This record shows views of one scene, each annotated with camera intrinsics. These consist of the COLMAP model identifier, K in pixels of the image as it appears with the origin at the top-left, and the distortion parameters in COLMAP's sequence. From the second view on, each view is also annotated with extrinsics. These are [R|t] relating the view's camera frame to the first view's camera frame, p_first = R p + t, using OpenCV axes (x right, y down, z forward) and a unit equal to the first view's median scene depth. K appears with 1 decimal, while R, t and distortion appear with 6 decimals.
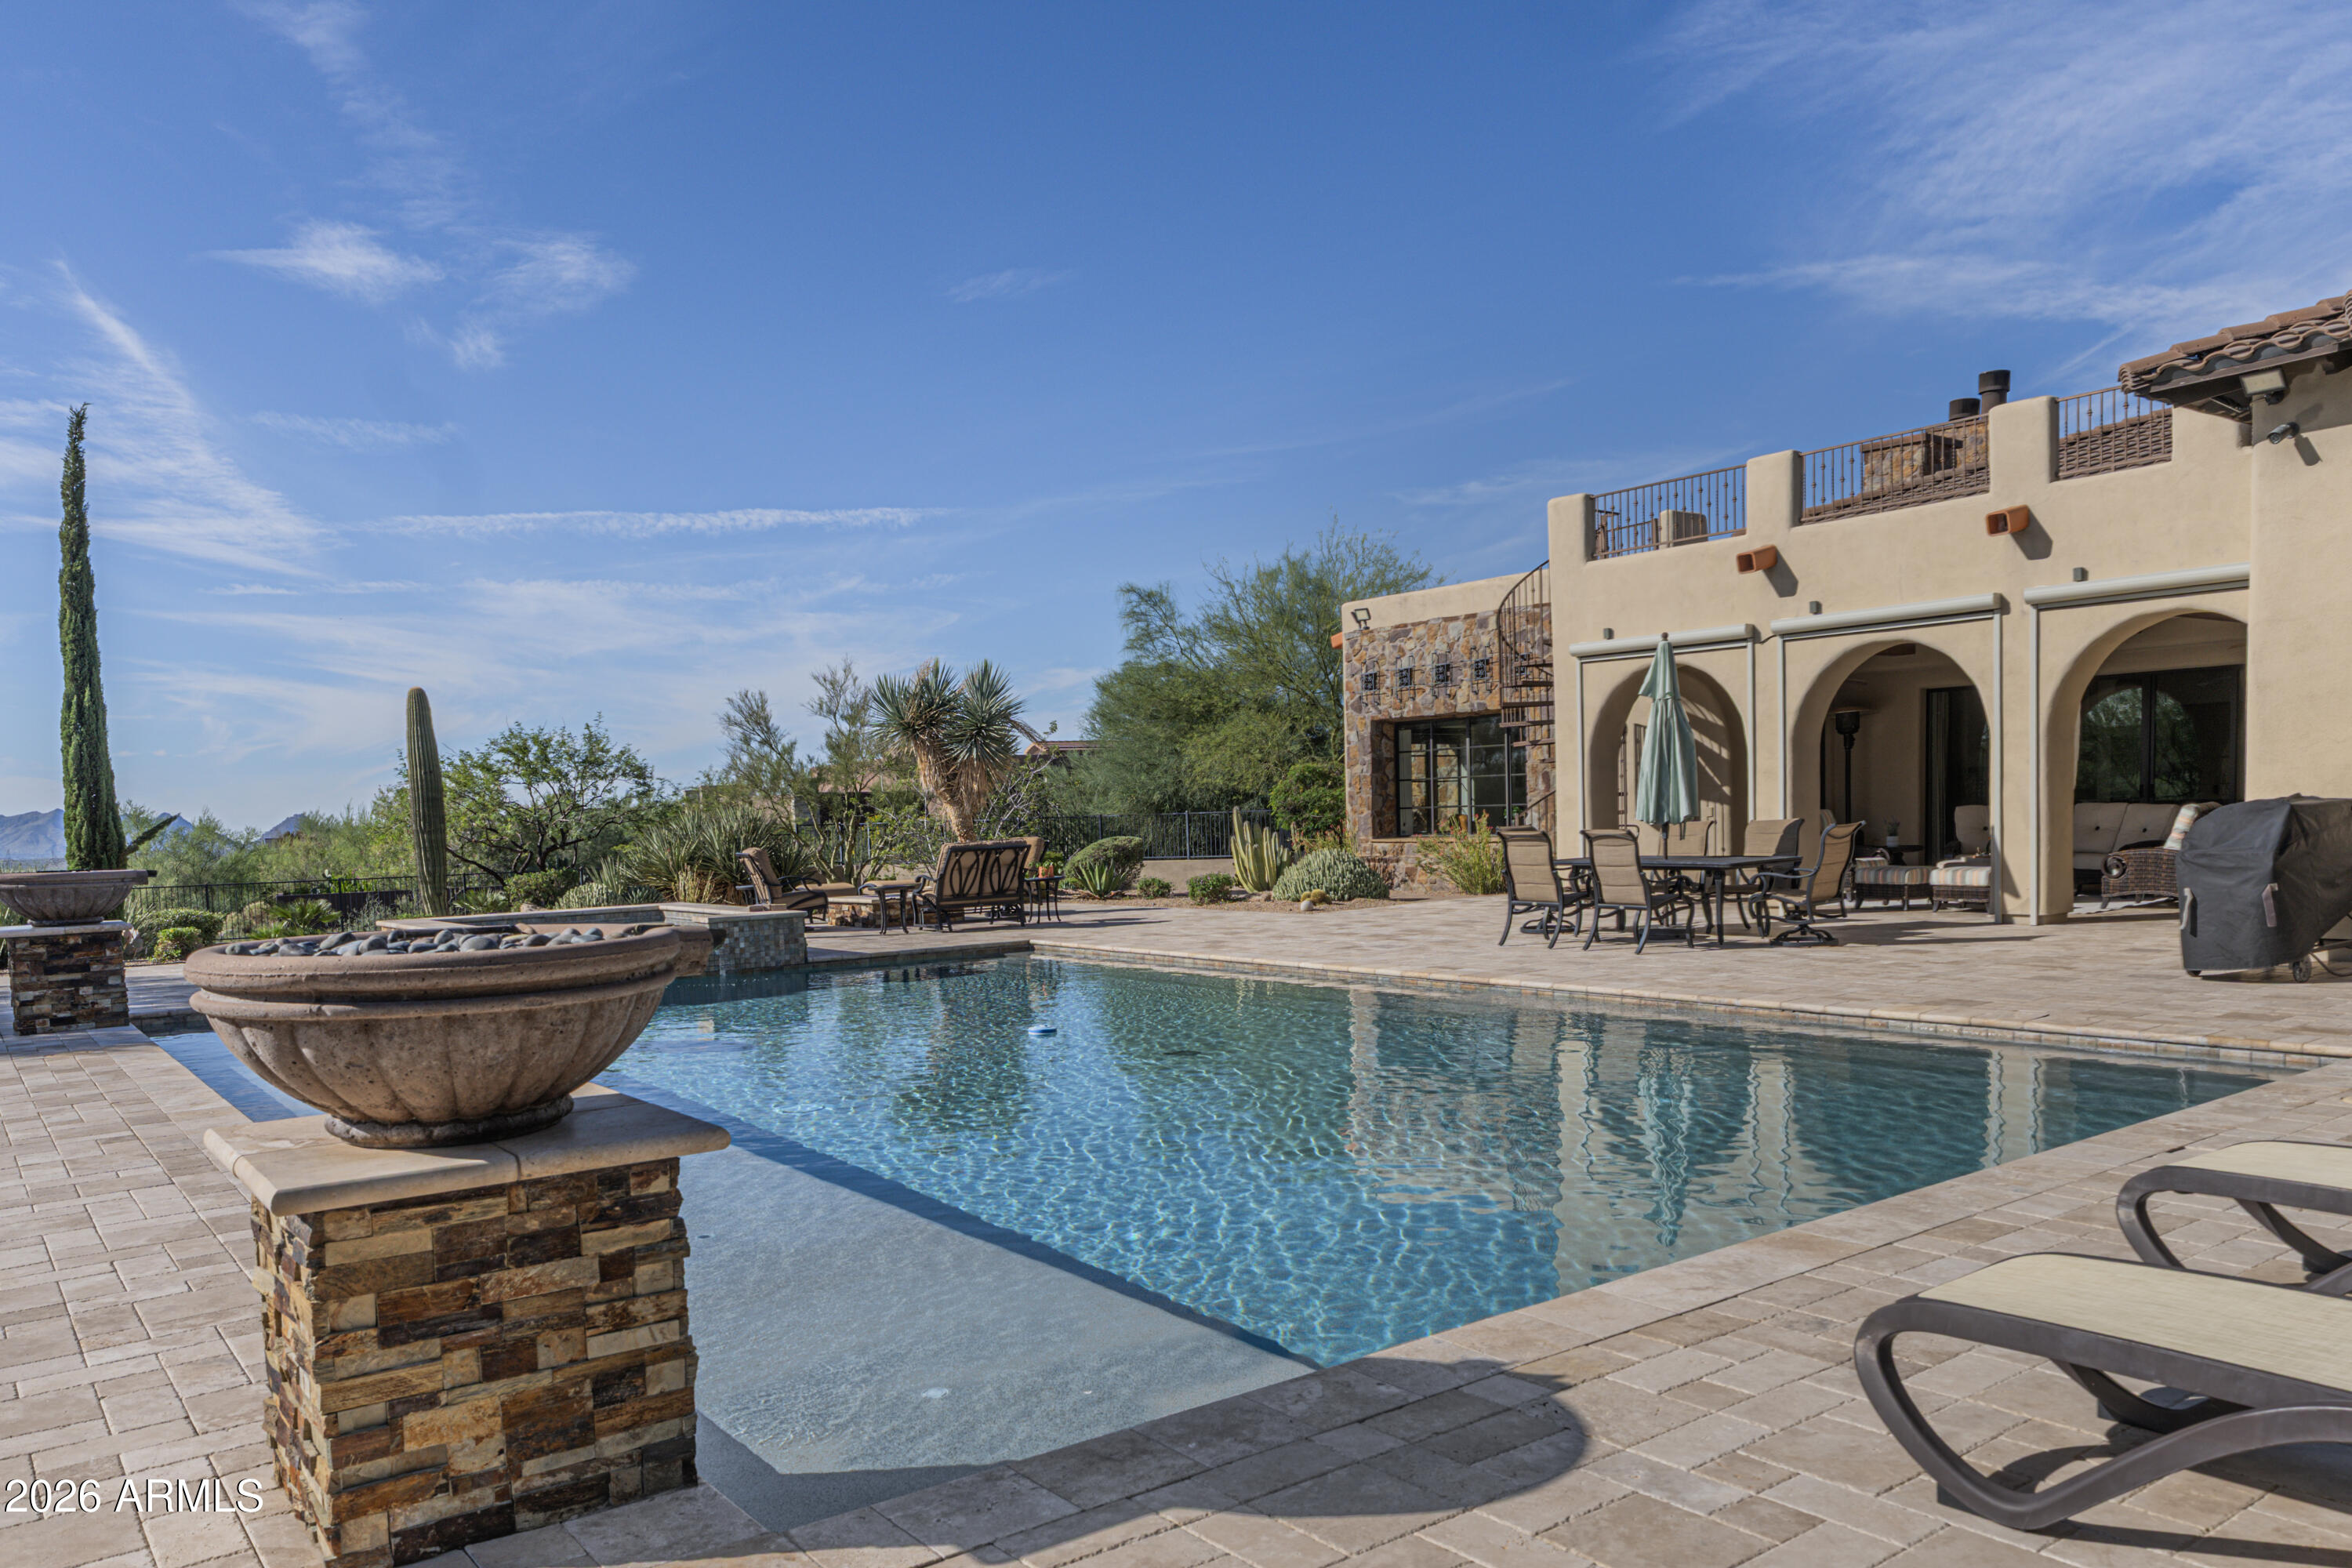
lens RADIAL K [[1671.2, 0, 1177.5], [0, 1671.2, 766.6], [0, 0, 1]] dist [-0.000464, 0.004355]
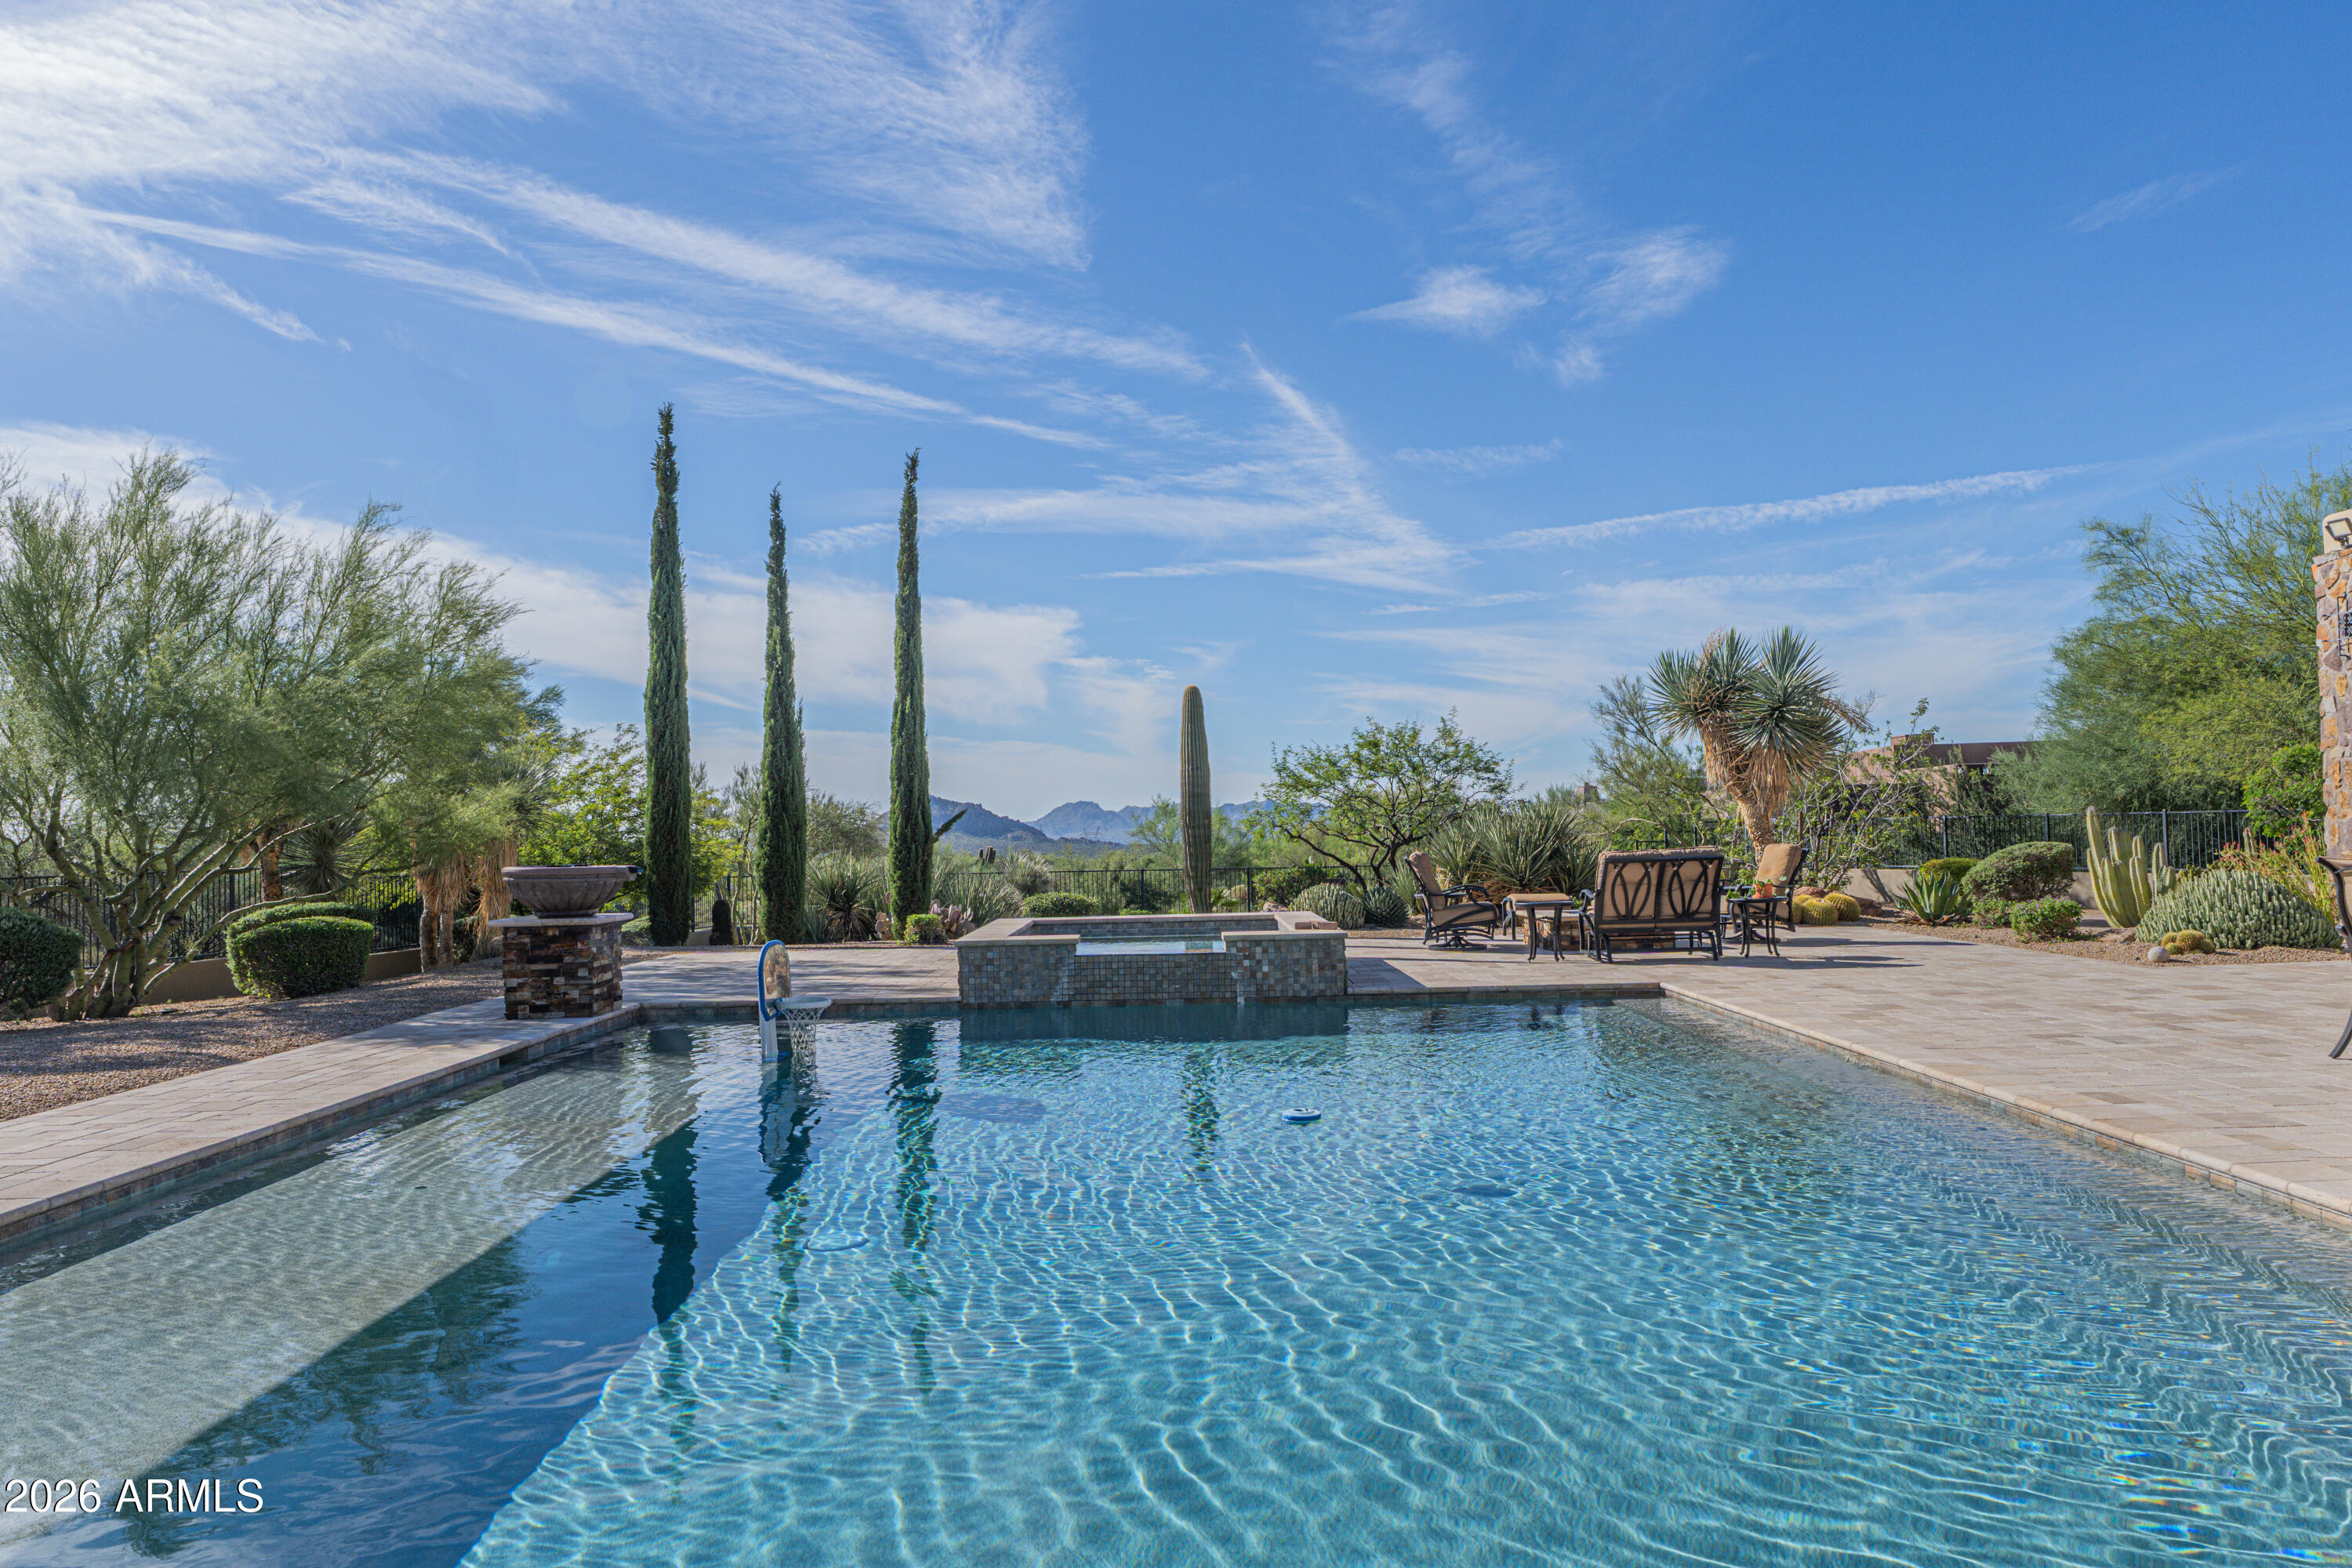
lens RADIAL K [[1638.2, 0, 1170.4], [0, 1638.2, 871.4], [0, 0, 1]] dist [-0.007516, -0.001799]
pose [[0.800023, 0.028317, -0.599301, 0.088674], [0.012562, 0.997876, 0.063919, 0.001377], [0.599838, -0.058665, 0.797968, 0.135077]]
